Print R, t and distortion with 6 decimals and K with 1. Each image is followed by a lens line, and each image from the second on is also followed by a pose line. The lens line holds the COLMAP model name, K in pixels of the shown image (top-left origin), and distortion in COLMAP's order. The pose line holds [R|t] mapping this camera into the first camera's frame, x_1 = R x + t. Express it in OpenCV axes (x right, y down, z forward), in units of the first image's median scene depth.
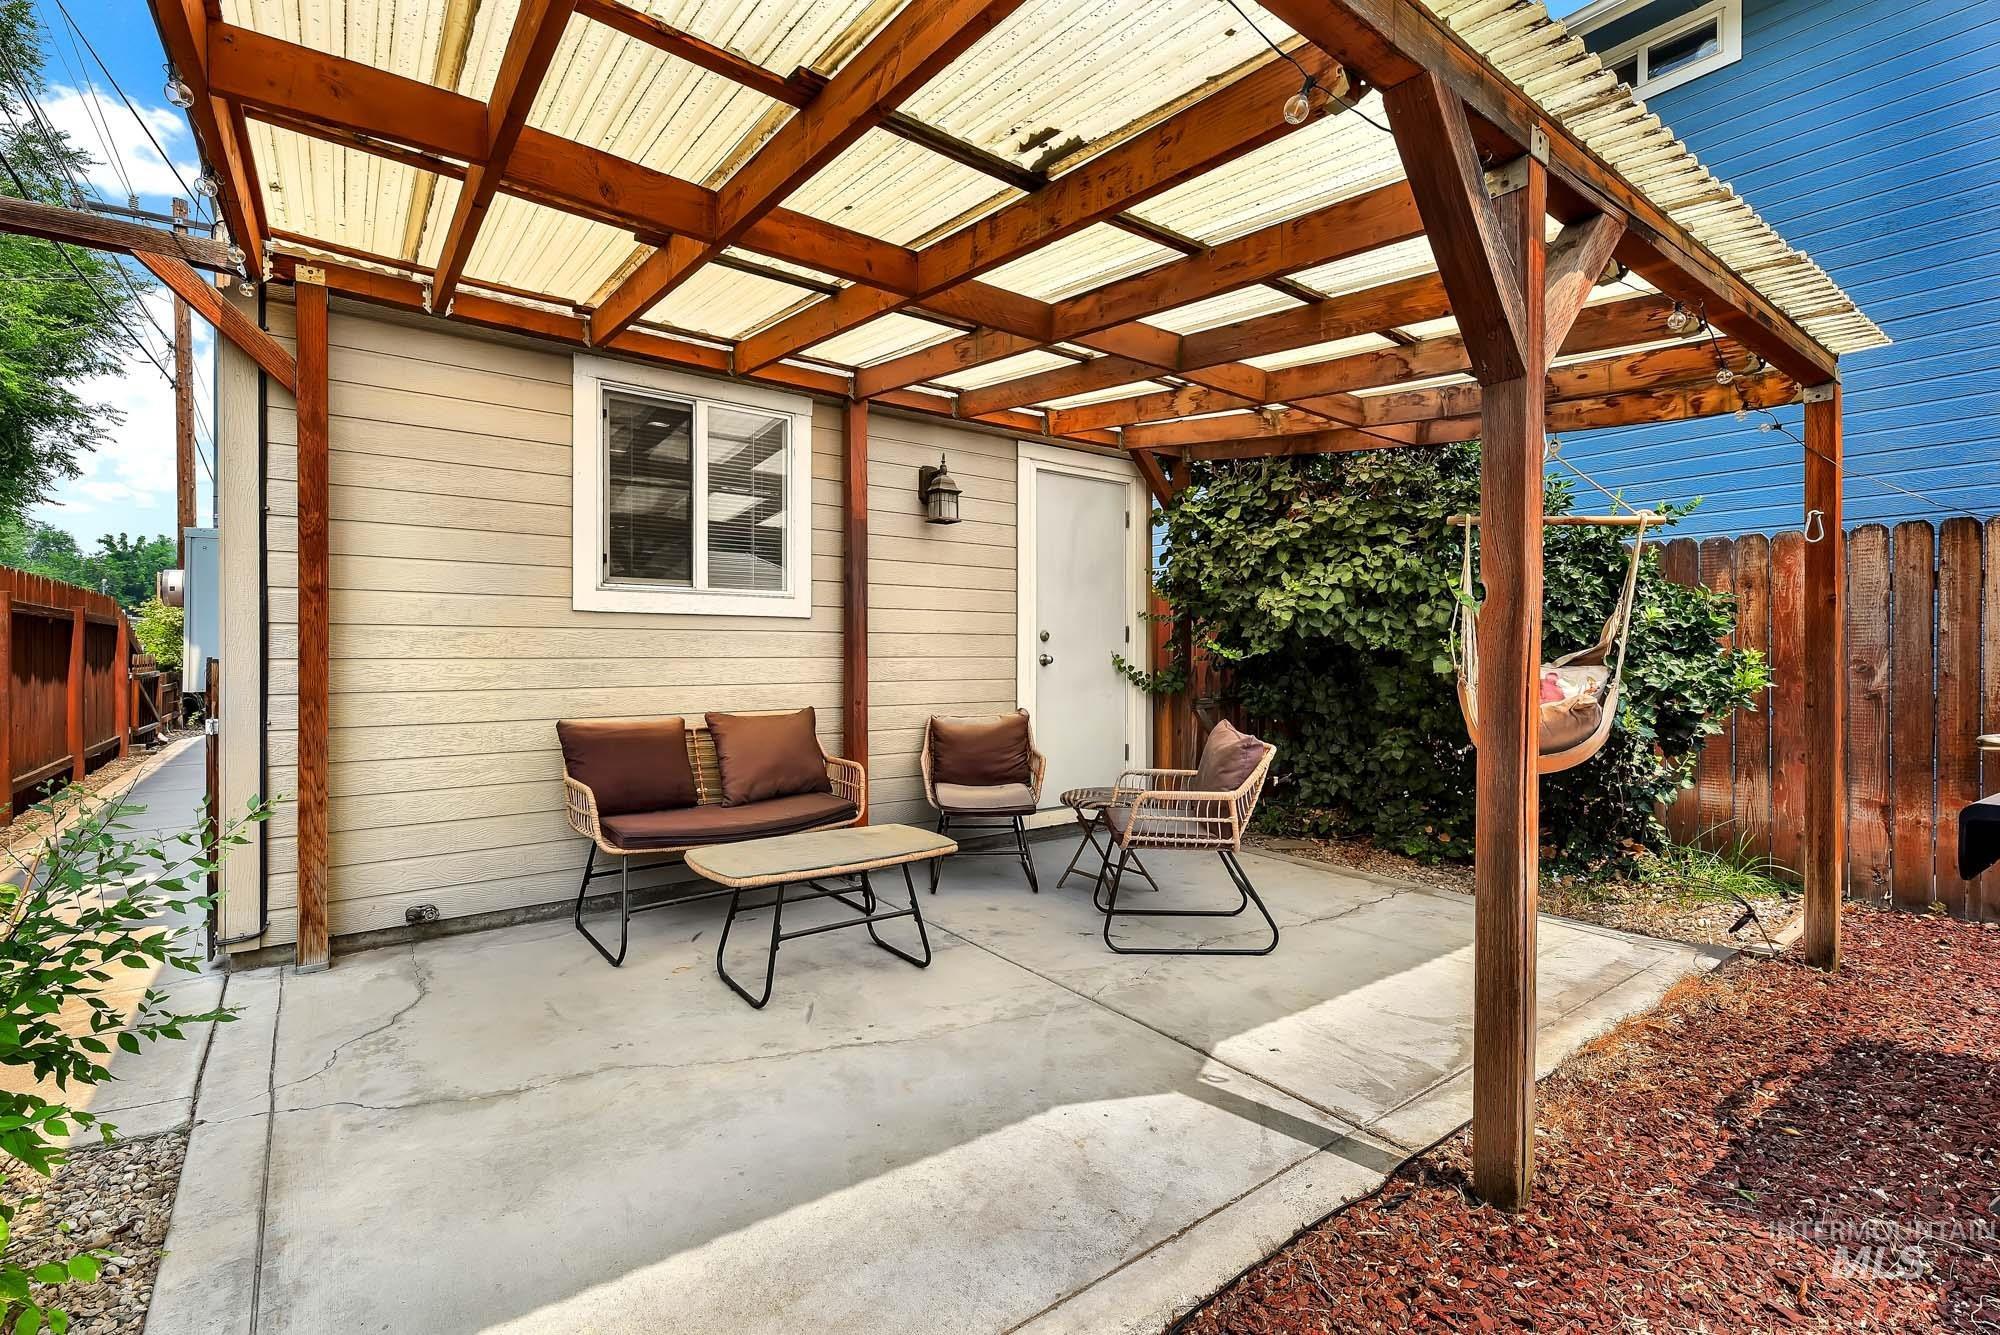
lens RADIAL K [[894.1, 0, 1008.2], [0, 894.1, 657.6], [0, 0, 1]] dist [0.007080, 0.000162]
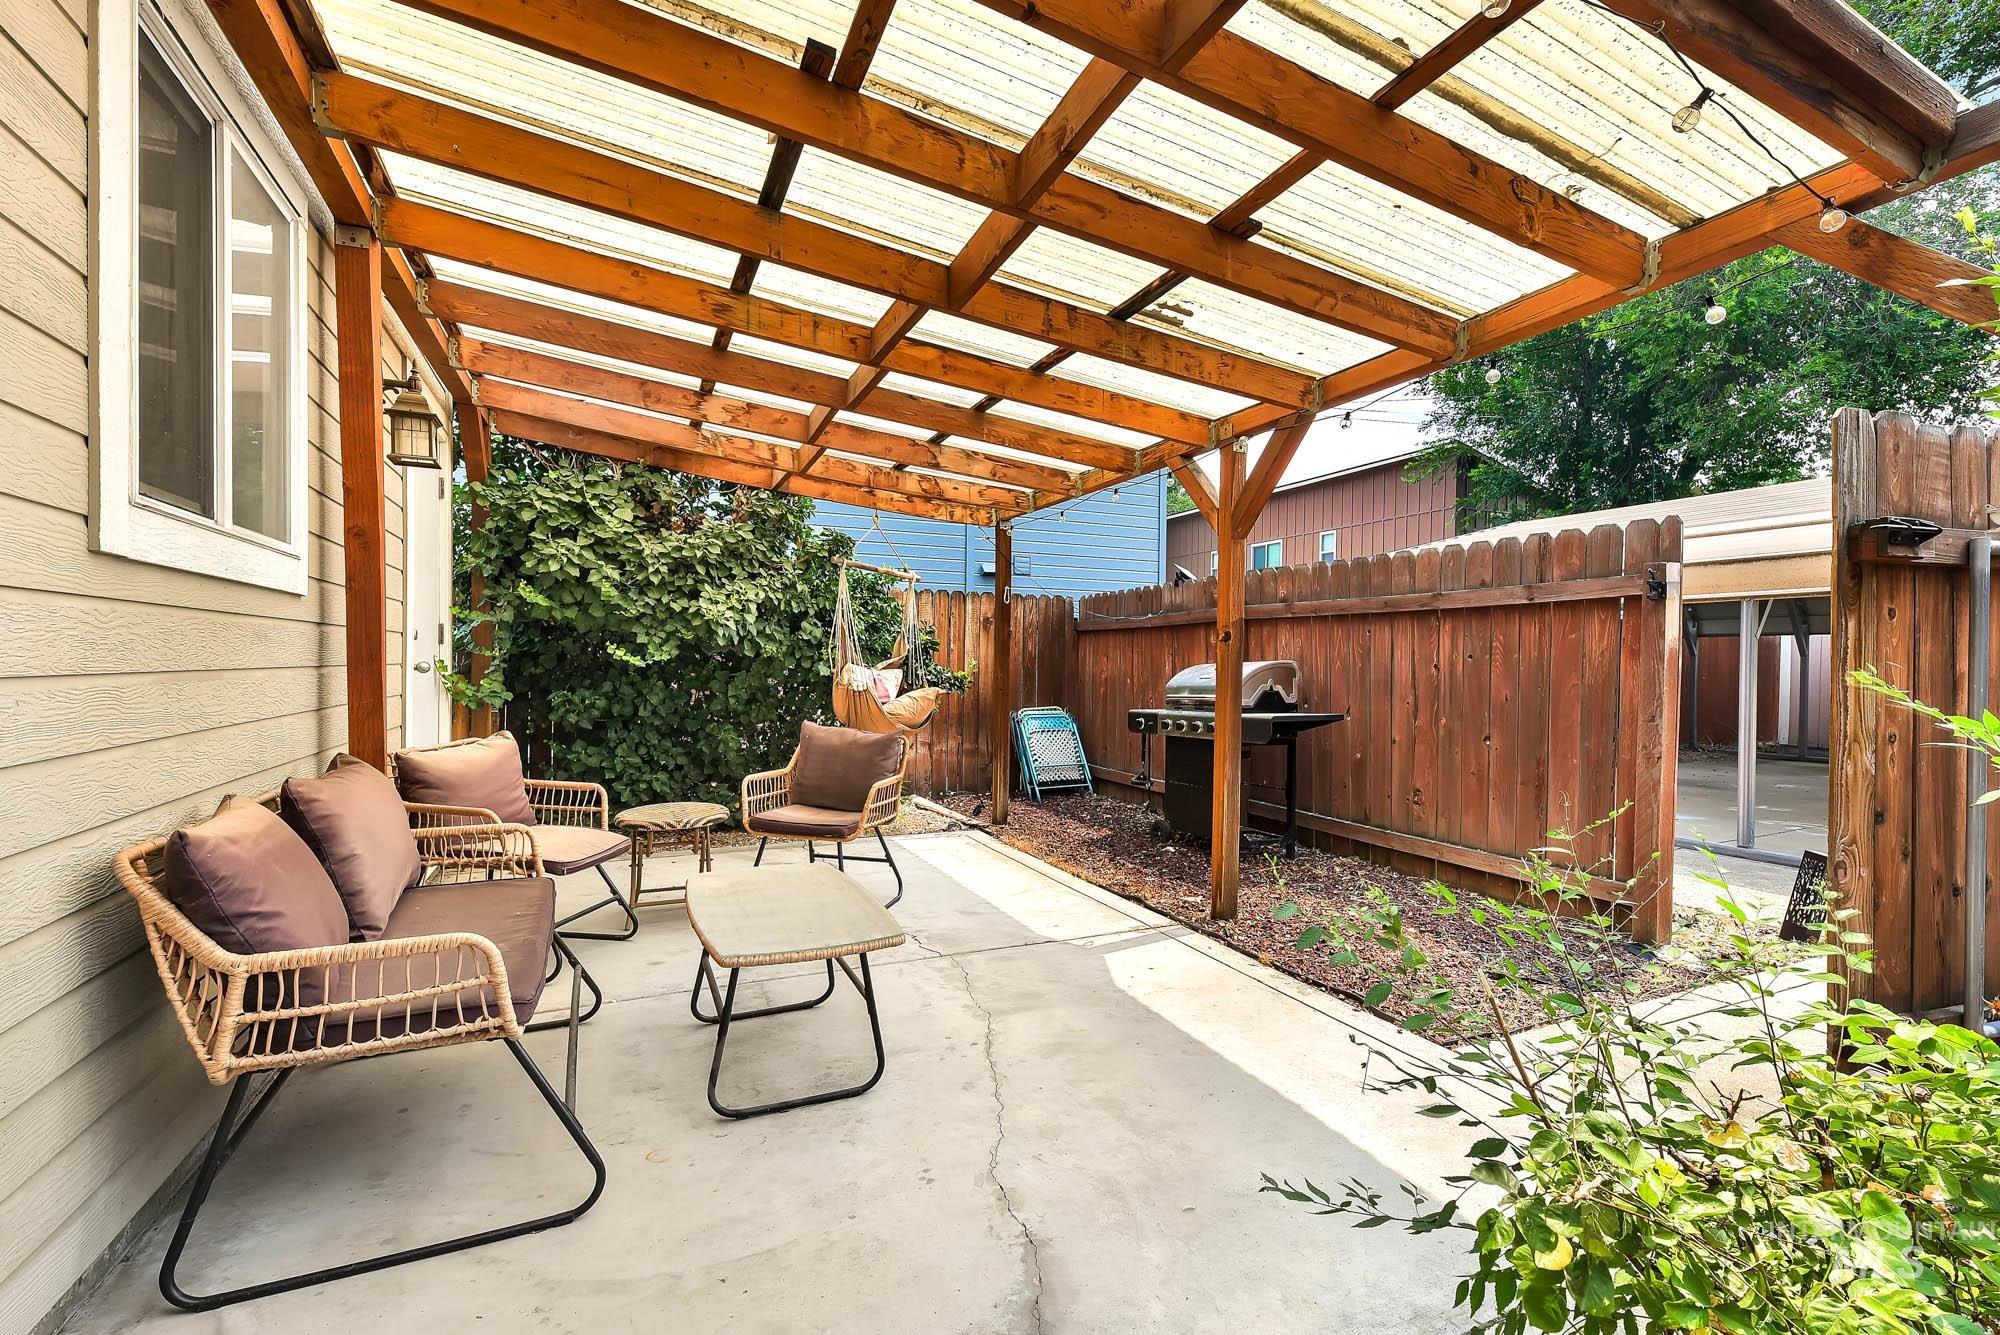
lens RADIAL K [[870.6, 0, 997.4], [0, 870.6, 662.2], [0, 0, 1]] dist [0.031328, -0.000110]
pose [[0.210028, -0.001436, 0.977694, -0.736177], [-0.005870, 0.999979, 0.002730, -0.007319], [-0.977678, -0.006313, 0.210015, 0.498554]]
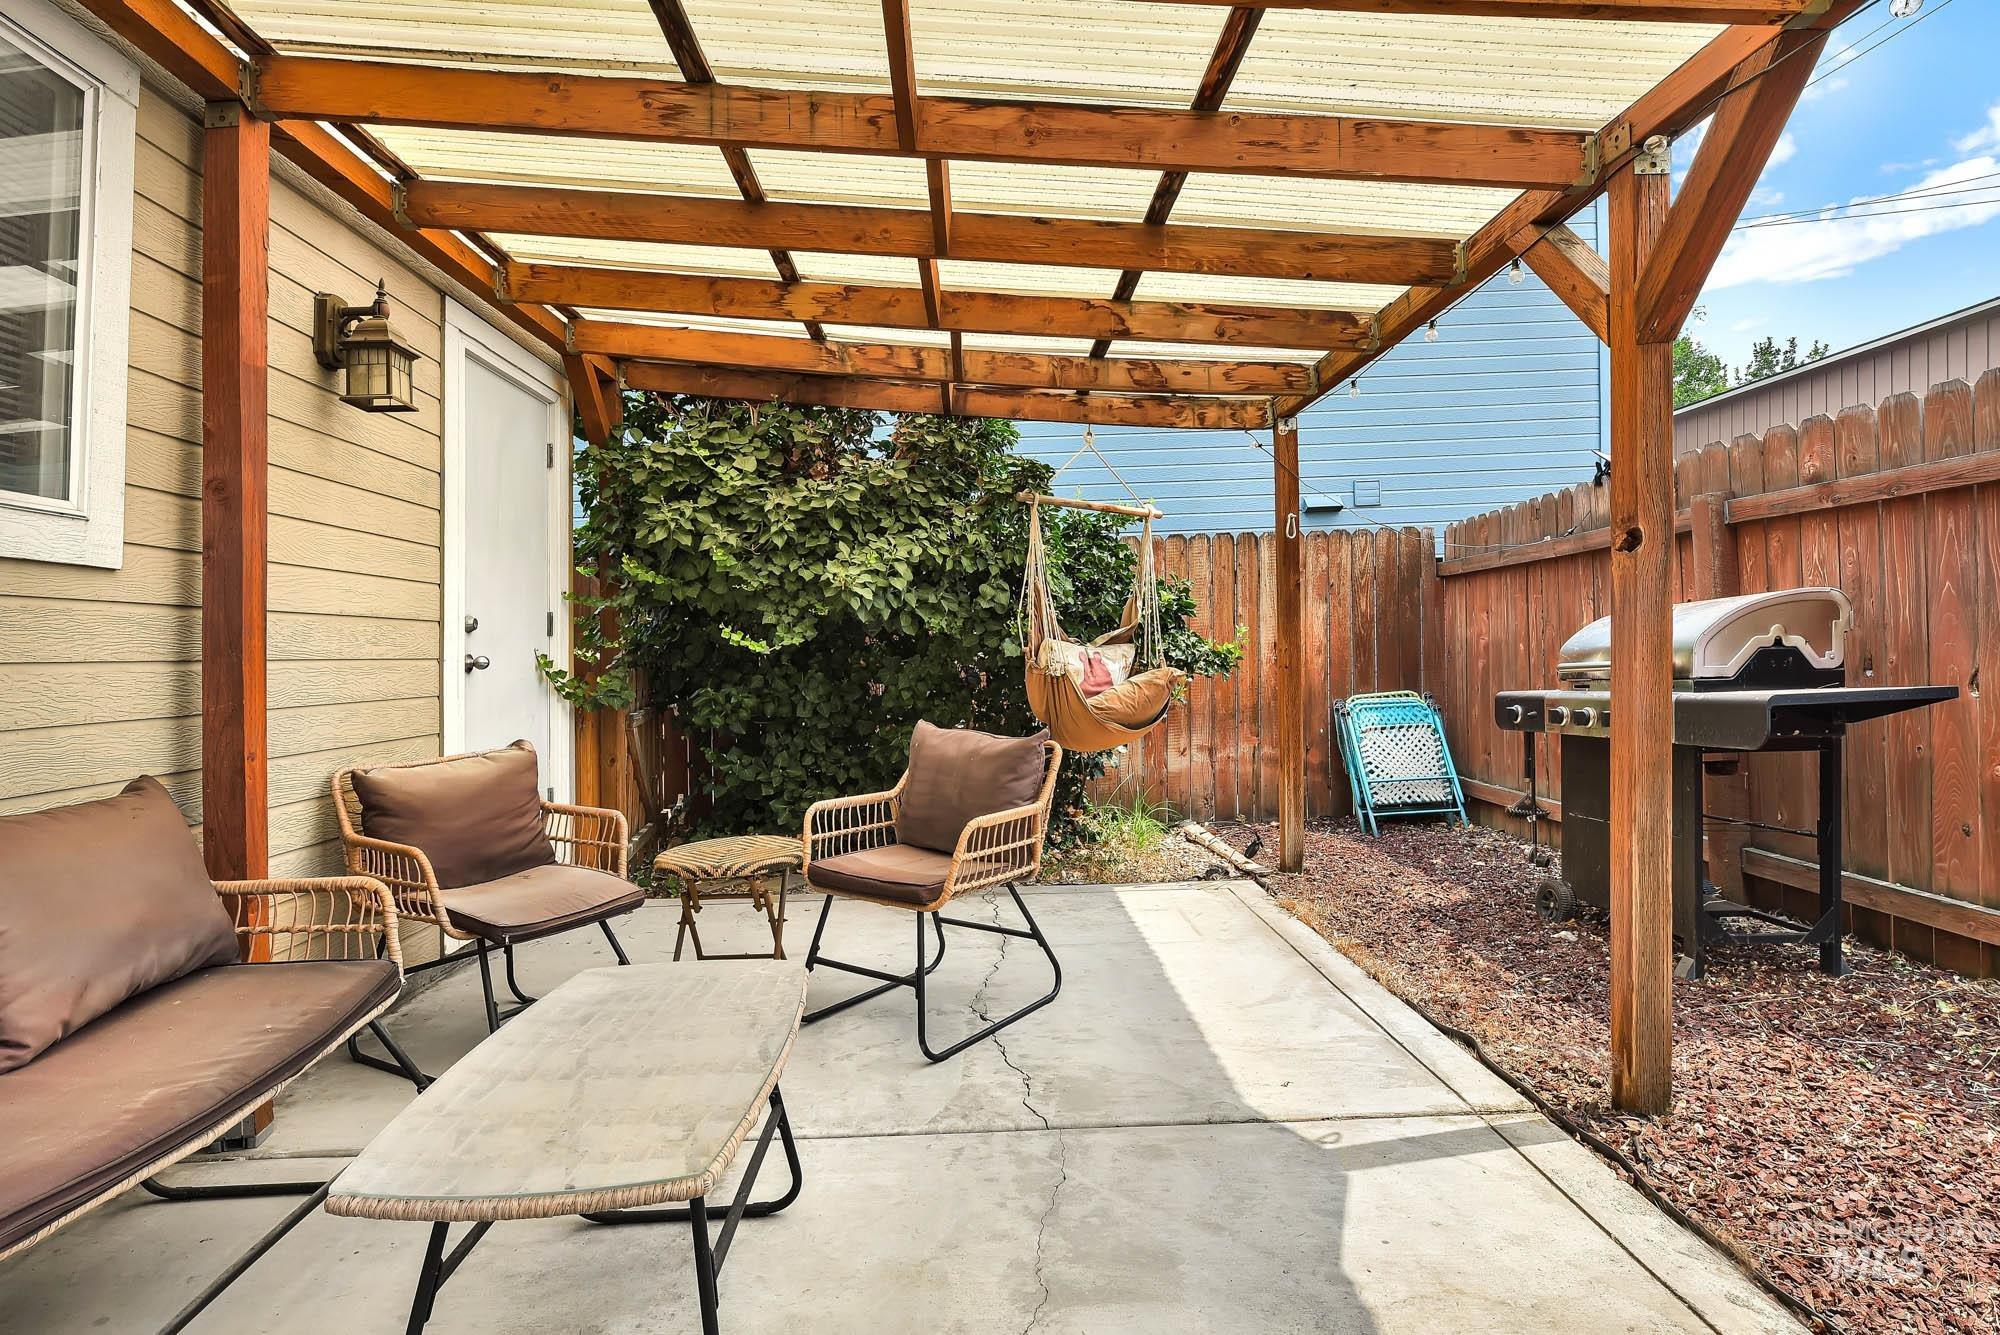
lens RADIAL K [[985.4, 0, 990.8], [0, 985.4, 630.9], [0, 0, 1]] dist [-0.001998, -0.002122]
pose [[0.586869, -0.004891, 0.809667, -0.387333], [0.041731, 0.998835, -0.024214, 0.015071], [-0.808606, 0.047999, 0.586389, 0.417936]]
